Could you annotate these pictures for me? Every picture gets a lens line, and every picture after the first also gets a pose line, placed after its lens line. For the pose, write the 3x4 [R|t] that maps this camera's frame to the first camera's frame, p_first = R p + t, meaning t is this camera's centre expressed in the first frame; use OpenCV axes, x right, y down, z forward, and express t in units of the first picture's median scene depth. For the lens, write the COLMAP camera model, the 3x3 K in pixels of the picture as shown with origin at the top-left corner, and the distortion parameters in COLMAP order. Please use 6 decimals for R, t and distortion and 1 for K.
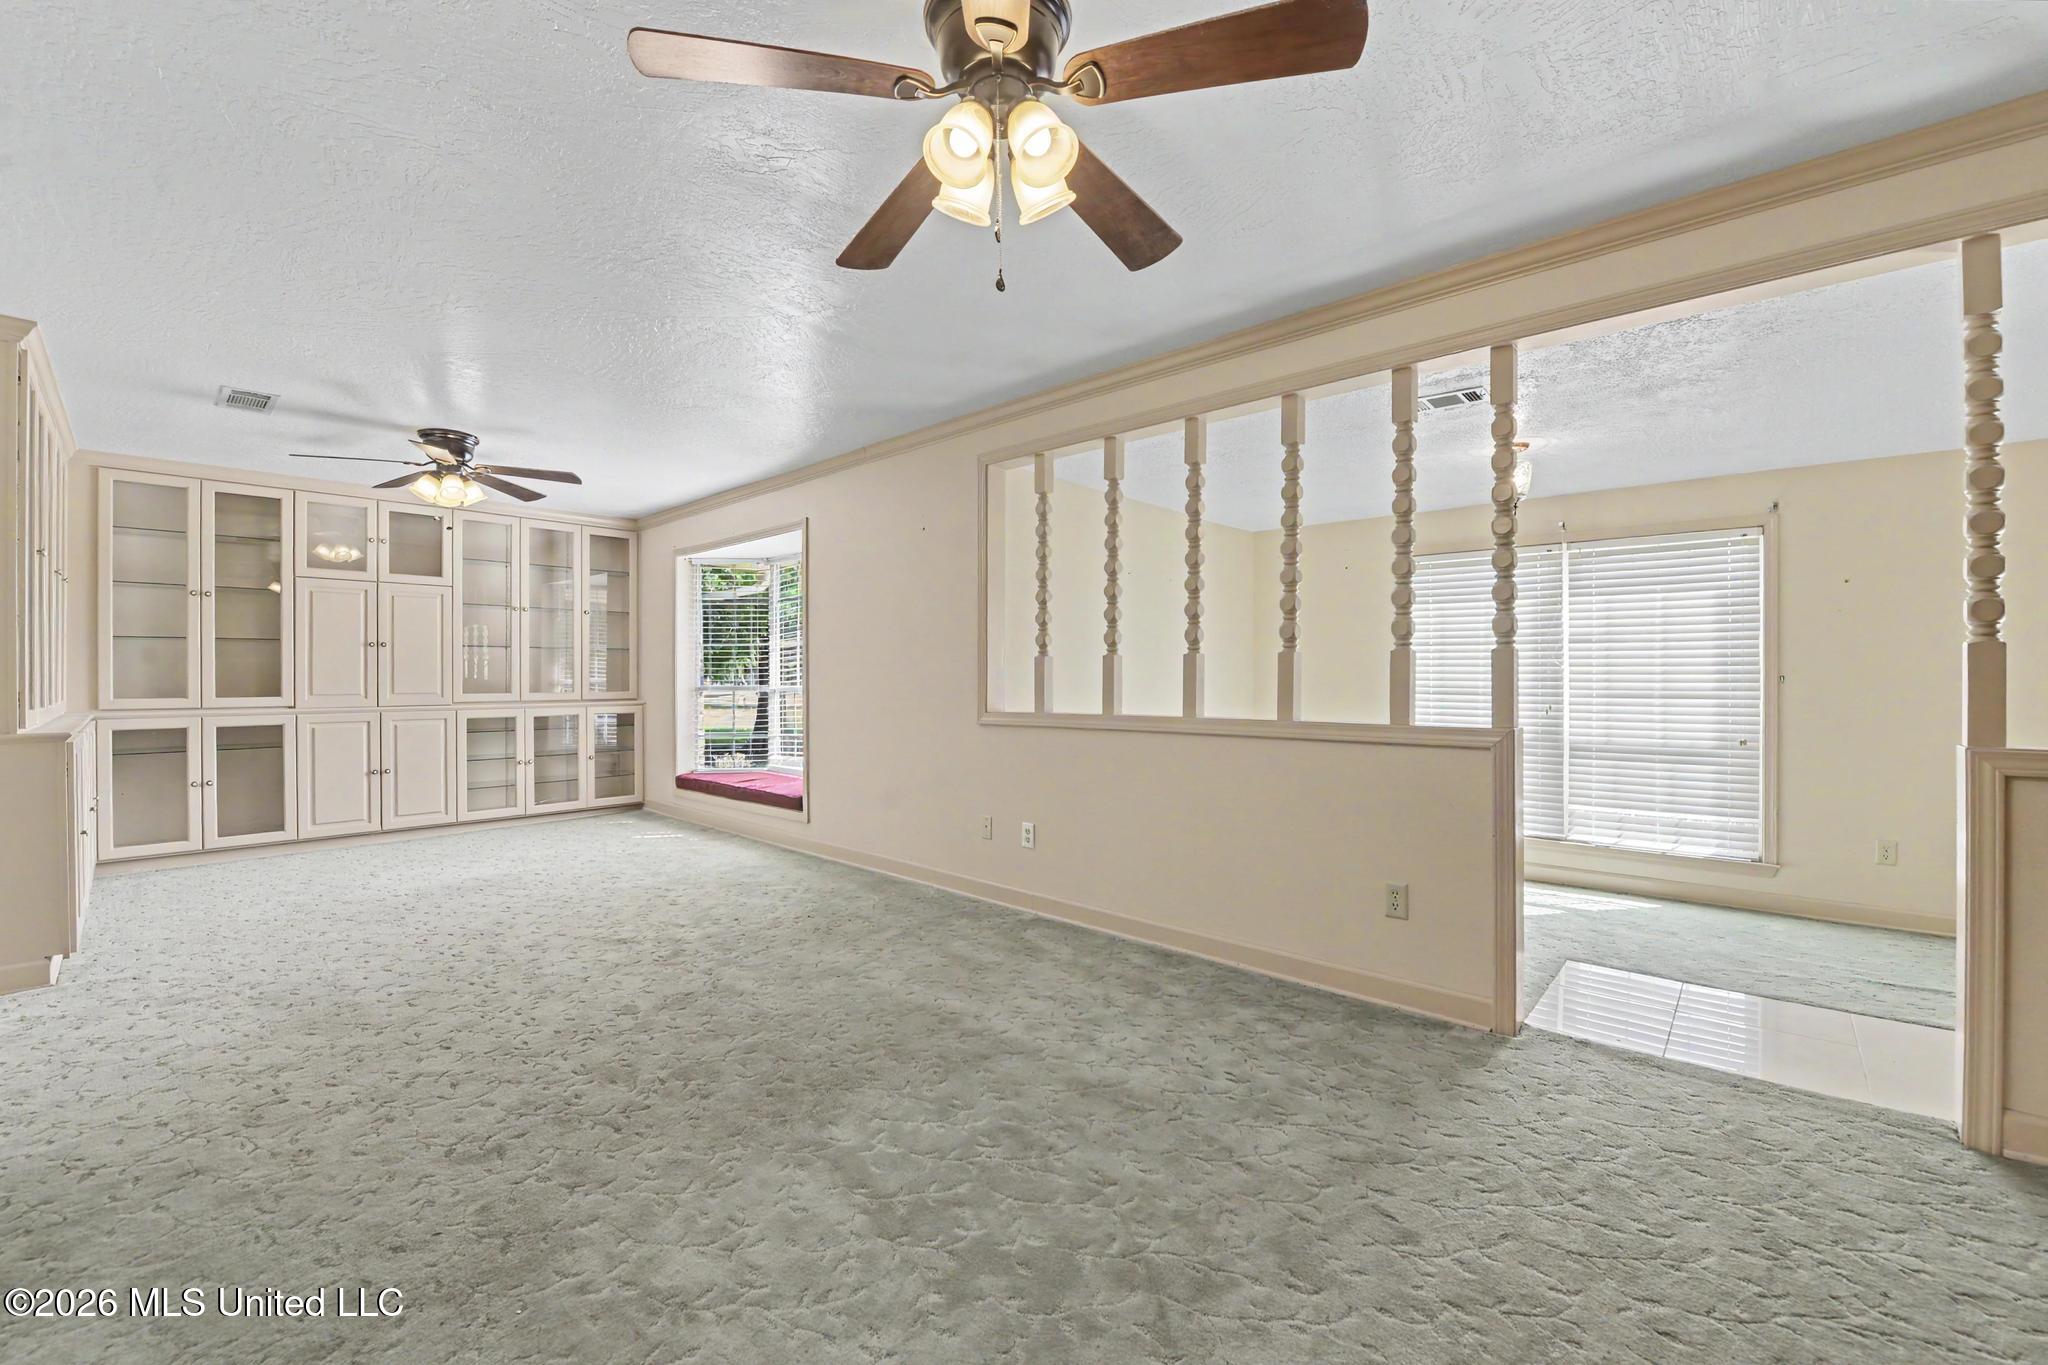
lens RADIAL K [[834.2, 0, 1009.5], [0, 834.2, 684.1], [0, 0, 1]] dist [-0.018169, -0.001079]
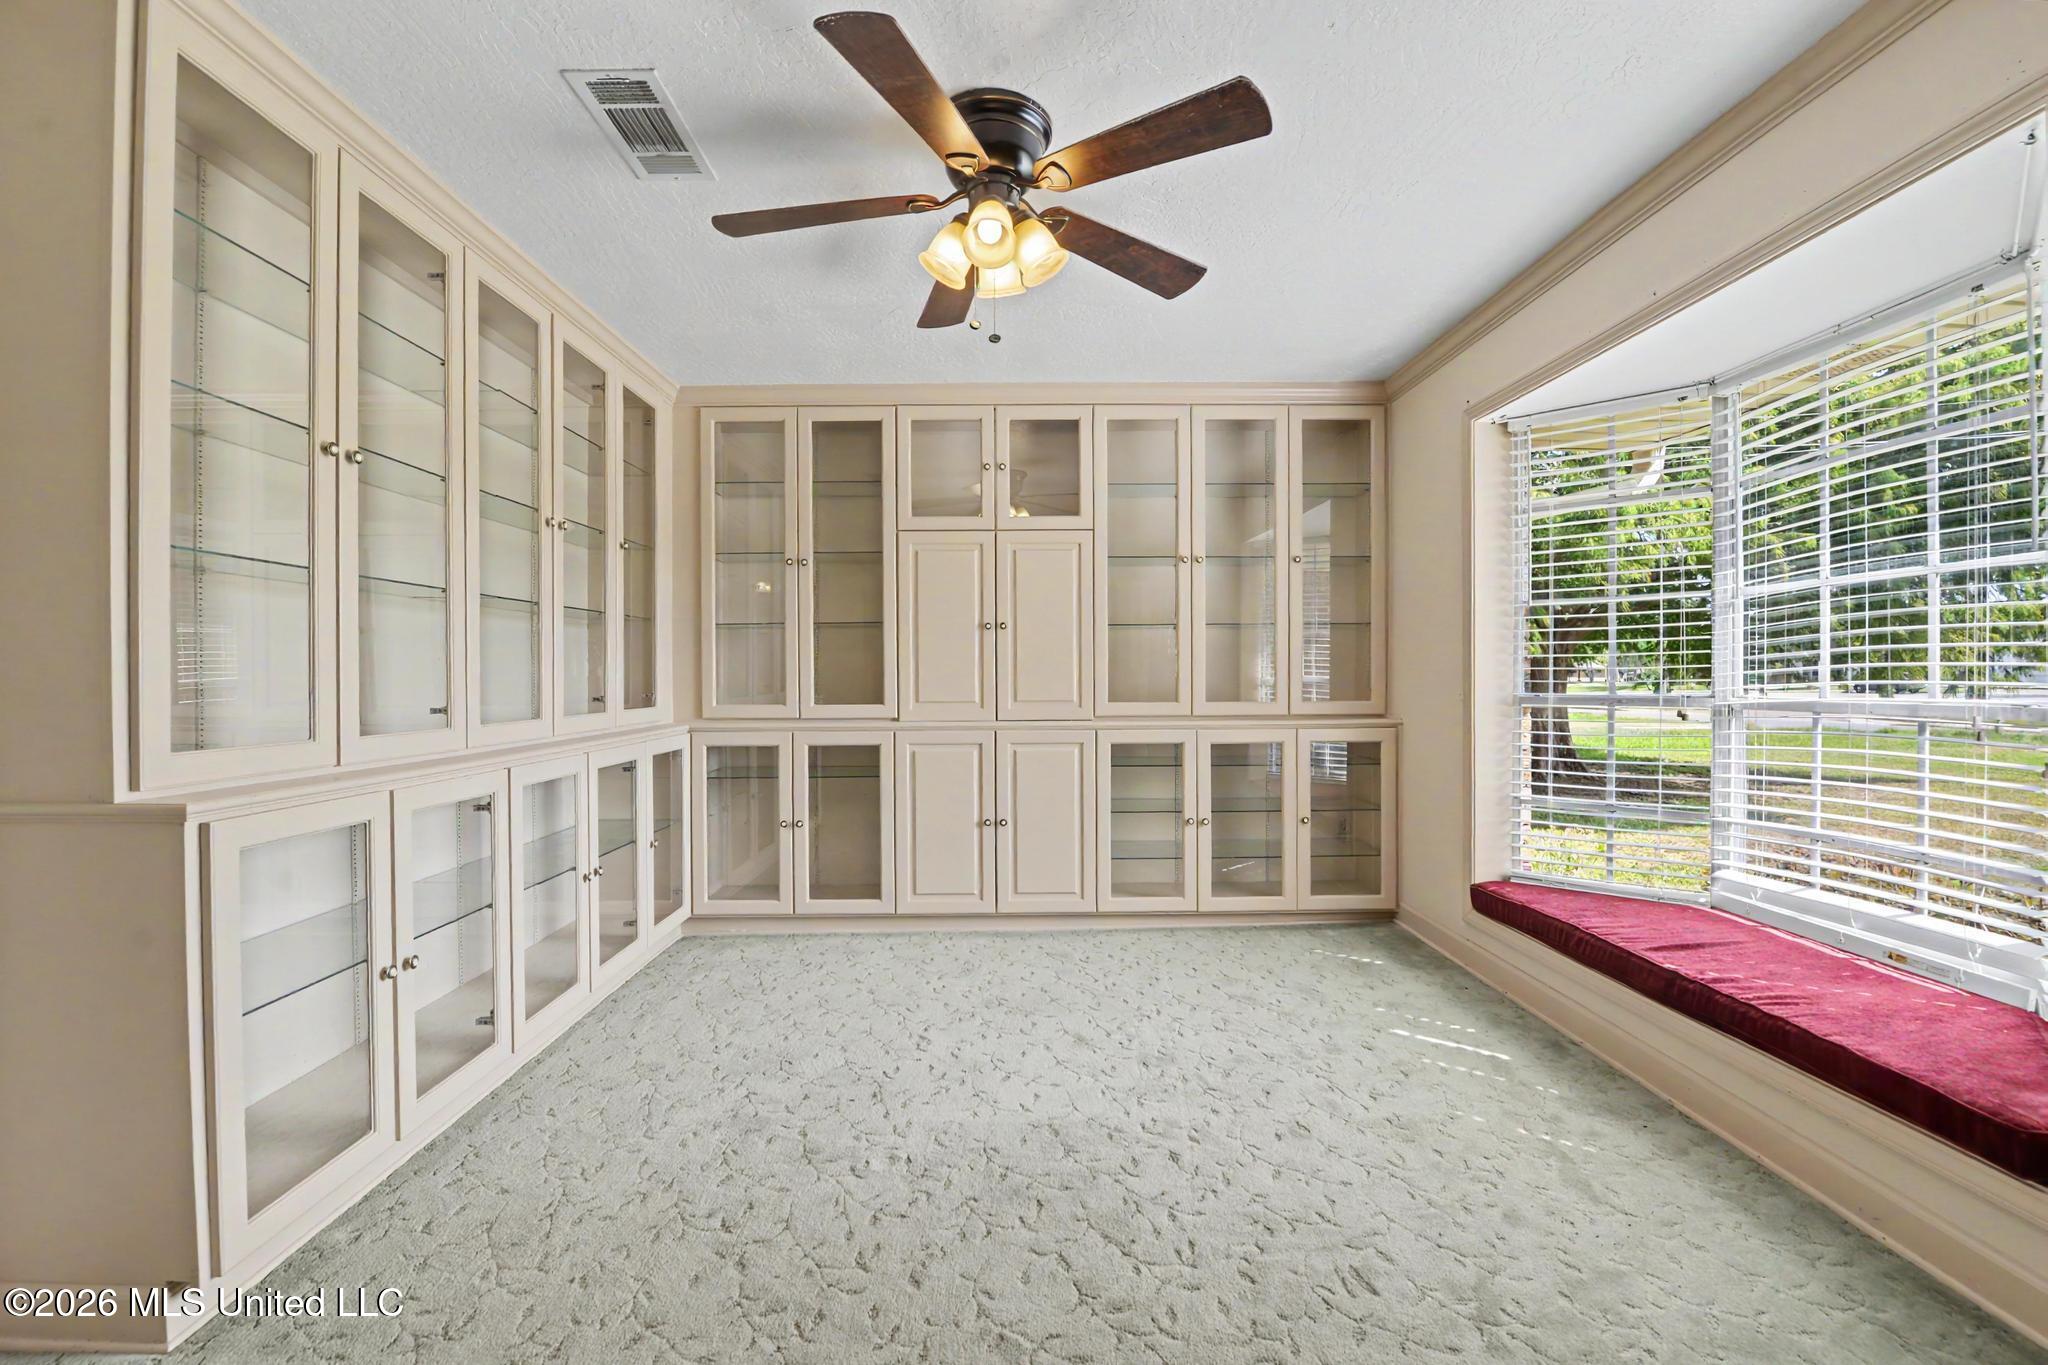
lens RADIAL K [[834.2, 0, 1039.3], [0, 834.2, 679.1], [0, 0, 1]] dist [-0.018169, -0.001079]
pose [[0.710960, 0.001238, -0.703232, -0.266594], [-0.002269, 0.999997, -0.000533, -0.005607], [0.703229, 0.001975, 0.710961, 0.535290]]
